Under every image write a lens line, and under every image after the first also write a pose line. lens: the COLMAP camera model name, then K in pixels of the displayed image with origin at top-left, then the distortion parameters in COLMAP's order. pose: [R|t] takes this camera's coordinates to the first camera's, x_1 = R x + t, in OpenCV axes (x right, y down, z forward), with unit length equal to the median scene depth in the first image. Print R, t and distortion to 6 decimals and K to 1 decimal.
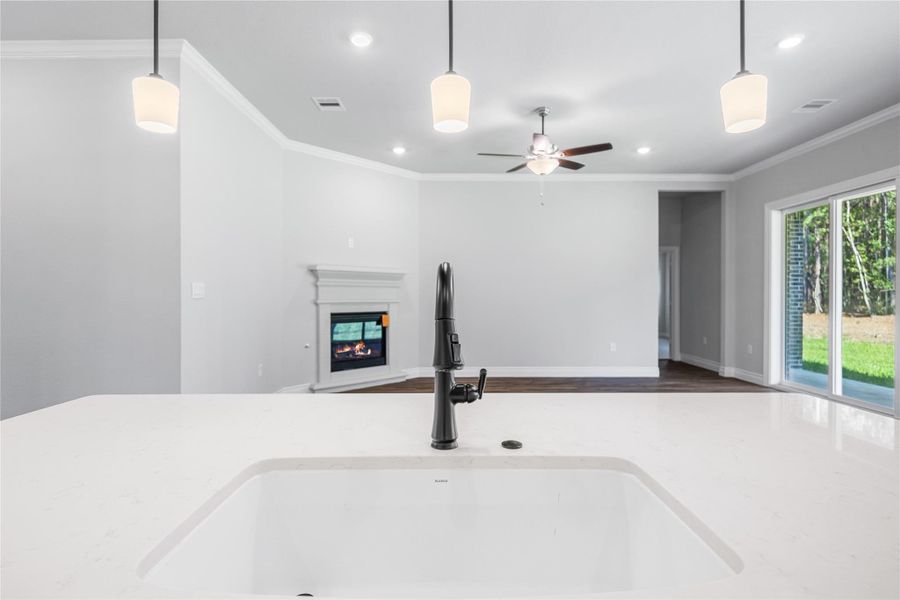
lens RADIAL K [[444.3, 0, 448.4], [0, 444.3, 300.8], [0, 0, 1]] dist [-0.000255, -0.000609]
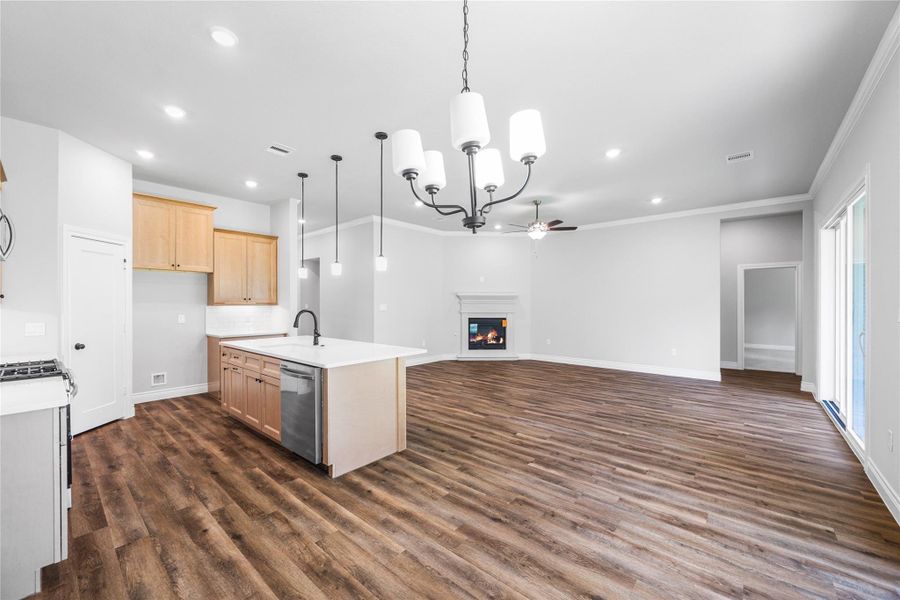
lens RADIAL K [[351.3, 0, 445.5], [0, 351.3, 305.5], [0, 0, 1]] dist [-0.000810, -0.000143]
pose [[0.752239, 0.003938, -0.658878, 0.645910], [-0.007070, 0.999973, -0.002095, -0.021909], [0.658852, 0.006234, 0.752247, -0.180110]]
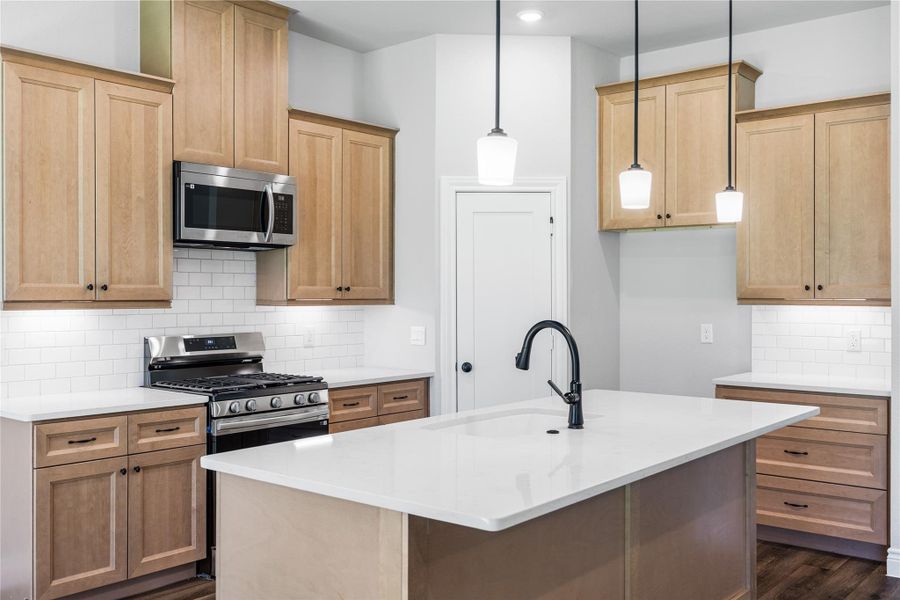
lens RADIAL K [[851.2, 0, 451.7], [0, 851.2, 293.8], [0, 0, 1]] dist [0.017120, 0.000000]
pose [[-0.644146, -0.000644, -0.764903, 0.477267], [-0.008327, 0.999946, 0.006170, -0.033687], [0.764858, 0.010343, -0.644116, 0.465371]]
